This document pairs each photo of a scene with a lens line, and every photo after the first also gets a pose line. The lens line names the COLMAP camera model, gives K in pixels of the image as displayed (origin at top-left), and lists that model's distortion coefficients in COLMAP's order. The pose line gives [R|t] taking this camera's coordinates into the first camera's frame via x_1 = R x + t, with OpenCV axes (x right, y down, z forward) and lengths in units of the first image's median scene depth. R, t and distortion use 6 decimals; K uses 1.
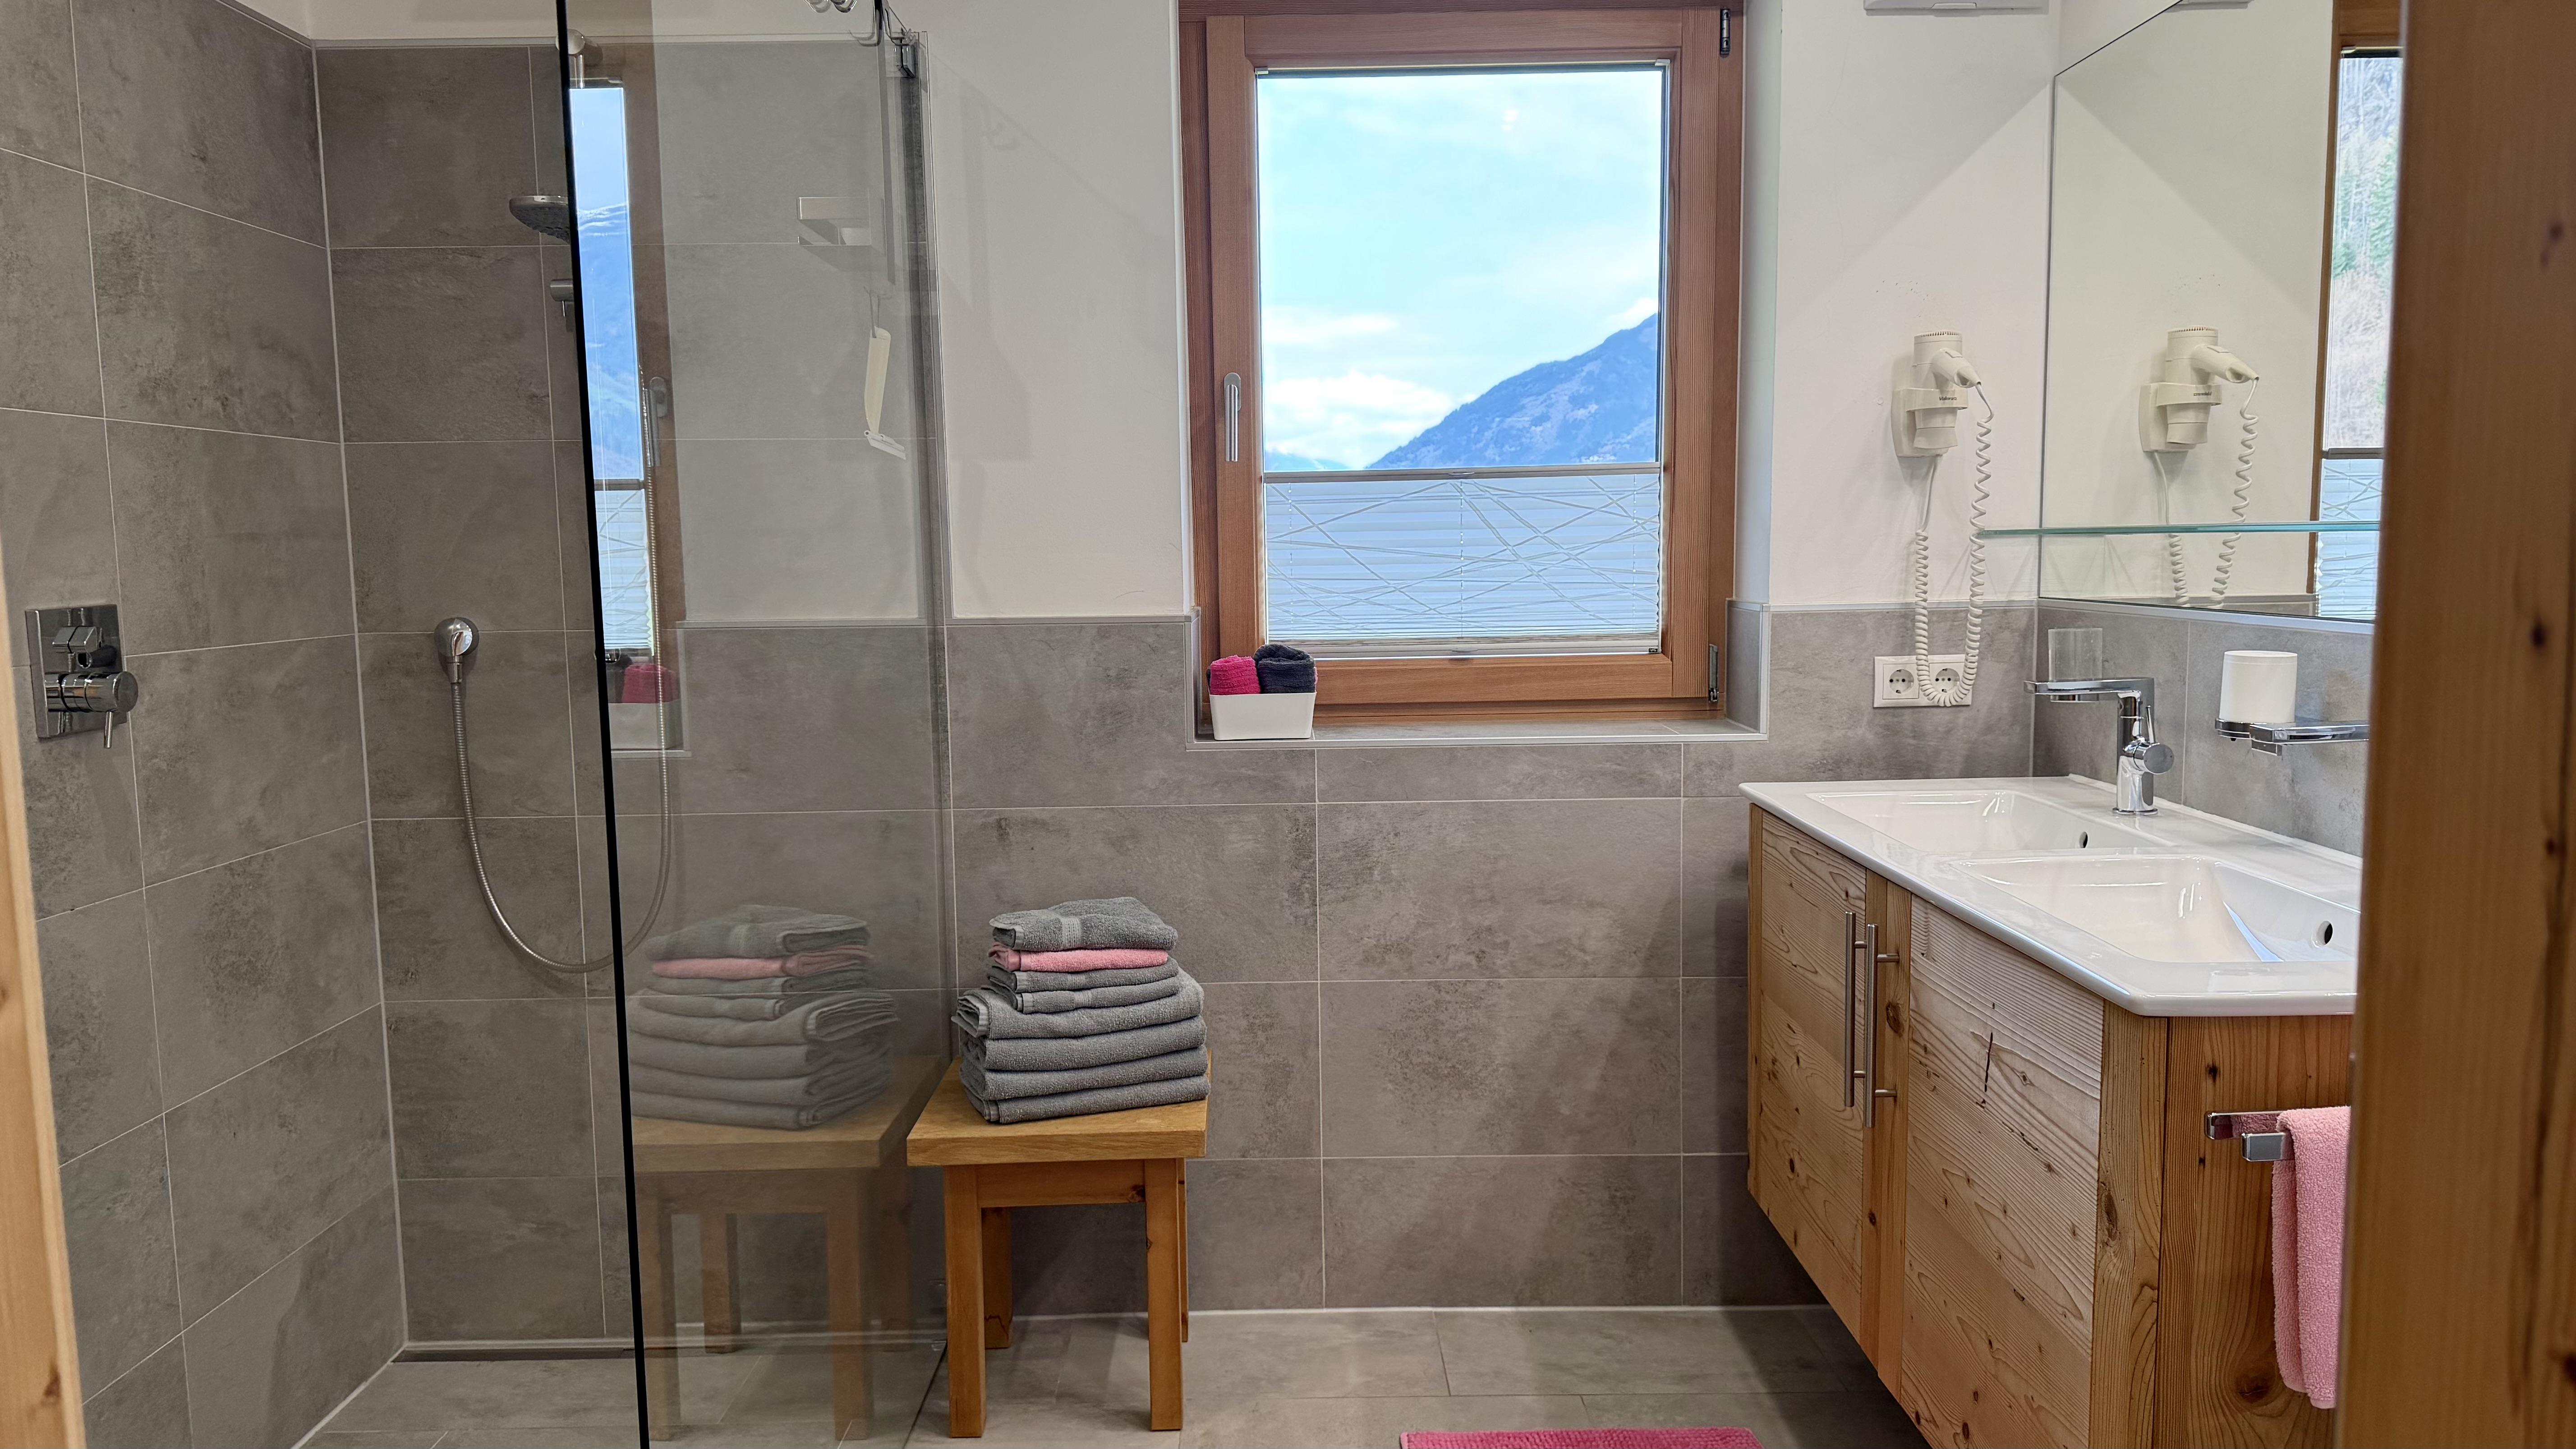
lens RADIAL K [[1782.0, 0, 1245.2], [0, 1782.0, 732.2], [0, 0, 1]] dist [0.140967, -0.294170]
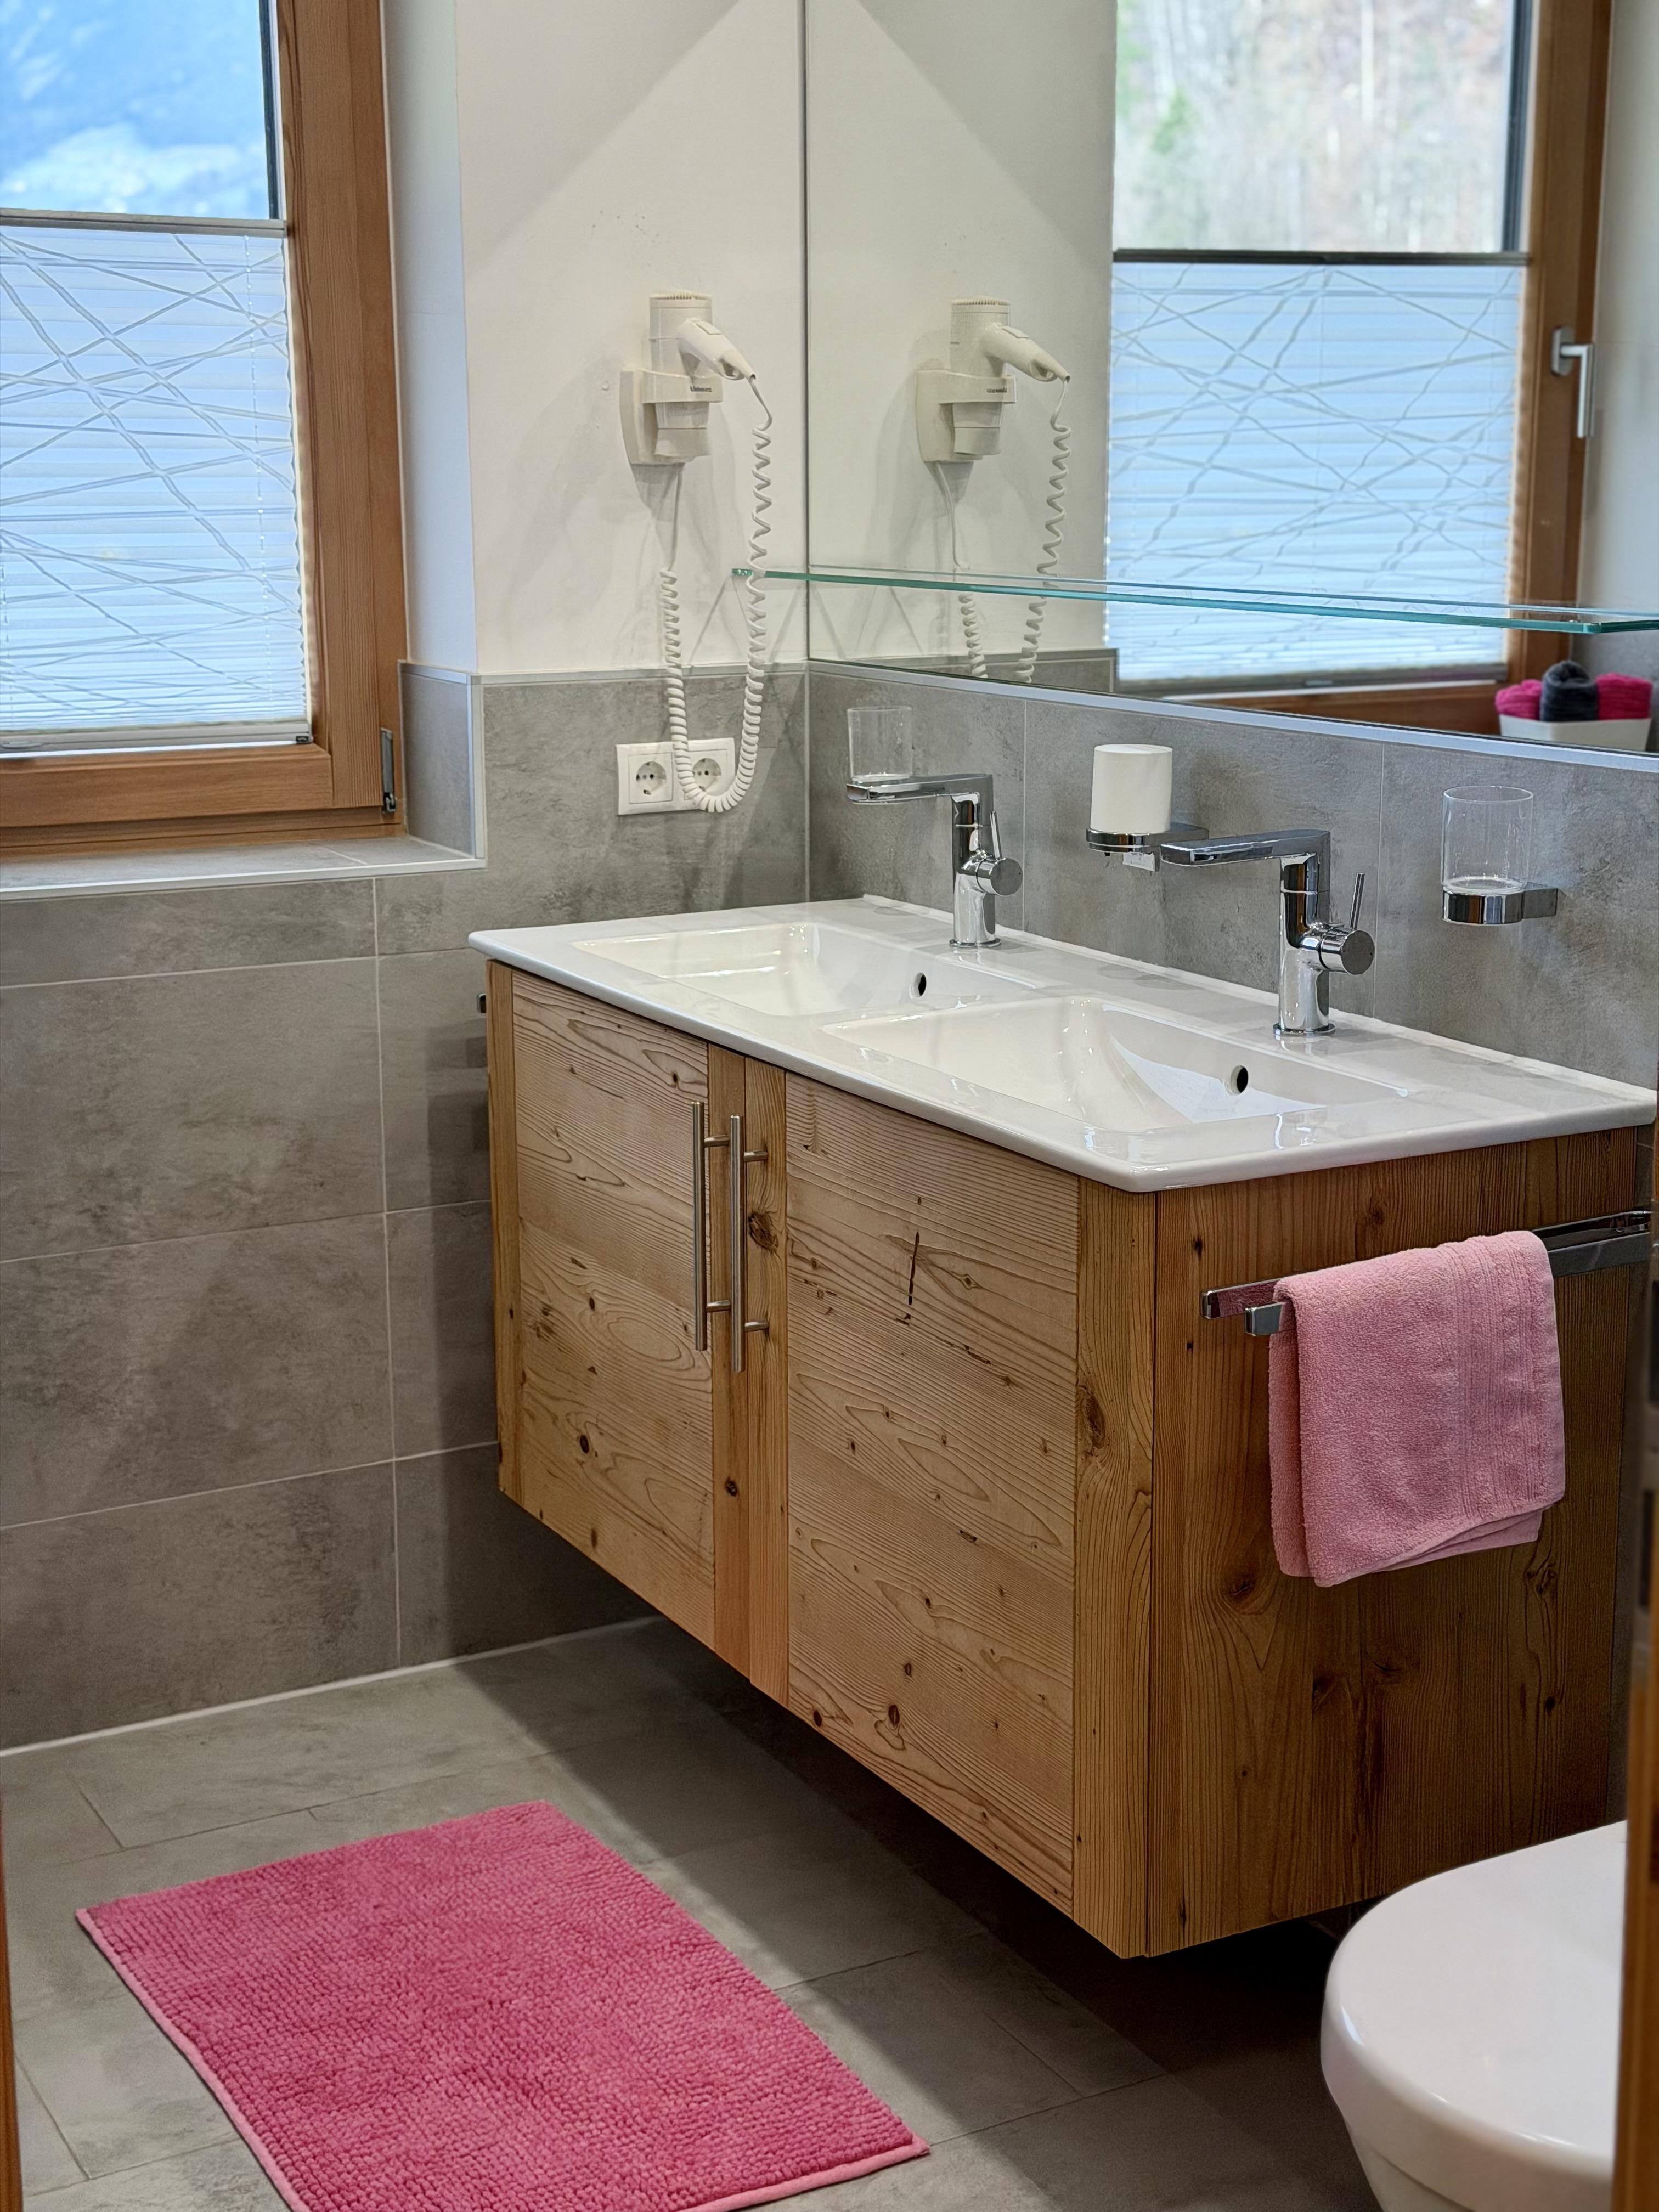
lens RADIAL K [[3037.6, 0, 829.5], [0, 3037.6, 1106.0], [0, 0, 1]] dist [0.073632, -0.025830]
pose [[0.870919, -0.088636, 0.483368, -0.181387], [0.040646, 0.993222, 0.108894, -0.027826], [-0.489744, -0.075191, 0.868618, -0.113207]]
